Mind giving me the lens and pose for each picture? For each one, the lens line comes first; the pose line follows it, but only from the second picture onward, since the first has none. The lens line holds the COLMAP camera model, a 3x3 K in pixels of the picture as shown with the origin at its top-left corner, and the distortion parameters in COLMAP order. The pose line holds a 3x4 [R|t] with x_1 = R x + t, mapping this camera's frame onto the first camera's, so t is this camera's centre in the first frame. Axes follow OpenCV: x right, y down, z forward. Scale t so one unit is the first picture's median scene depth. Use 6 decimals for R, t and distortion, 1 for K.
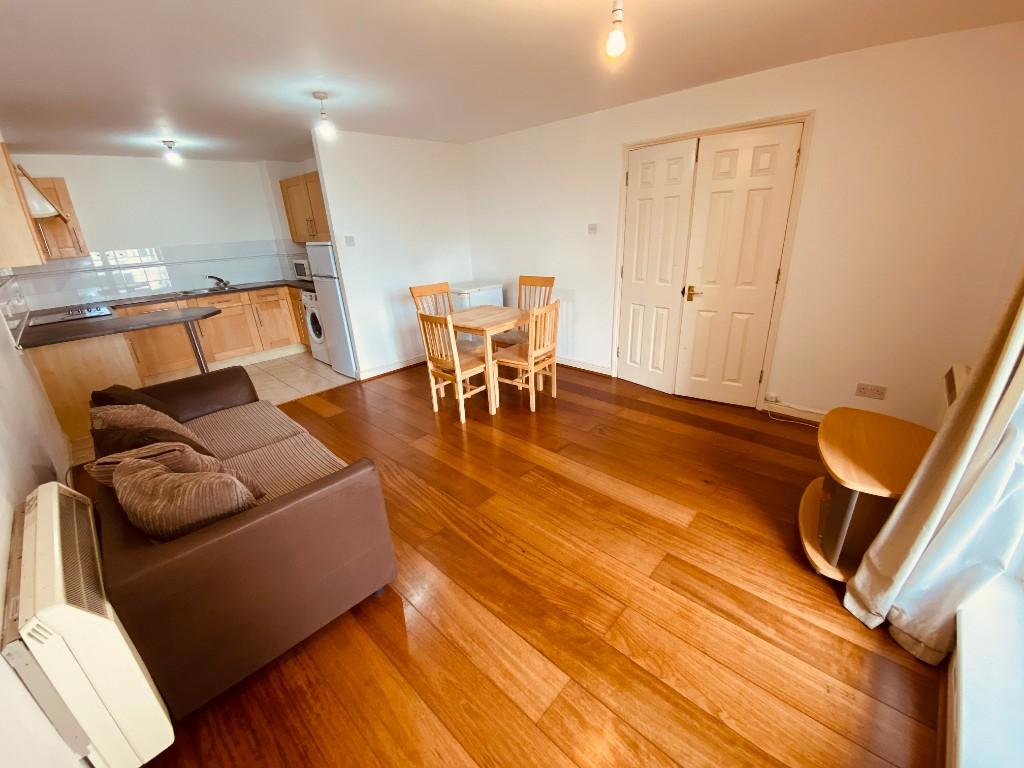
lens RADIAL K [[415.8, 0, 510.0], [0, 415.8, 384.2], [0, 0, 1]] dist [0.020007, -0.023988]
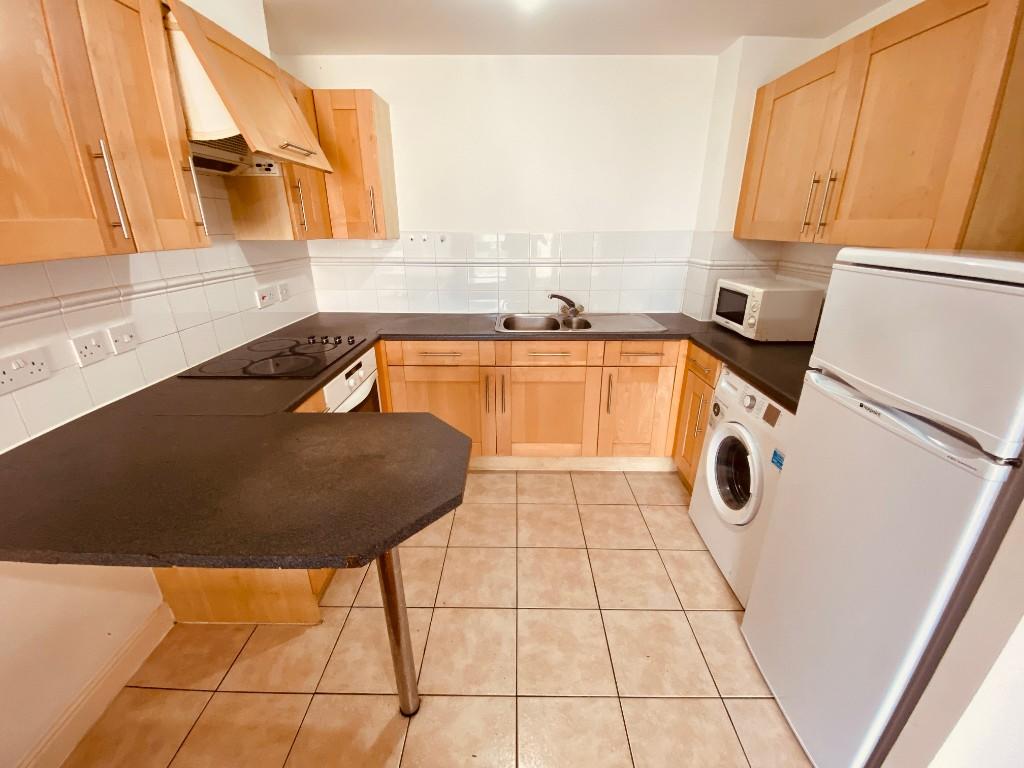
lens RADIAL K [[415.8, 0, 510.0], [0, 415.8, 384.2], [0, 0, 1]] dist [0.020007, -0.023988]
pose [[0.678618, 0.294389, -0.672913, -0.360442], [-0.286170, 0.949739, 0.126899, -0.195792], [0.676449, 0.106452, 0.728755, 0.575049]]
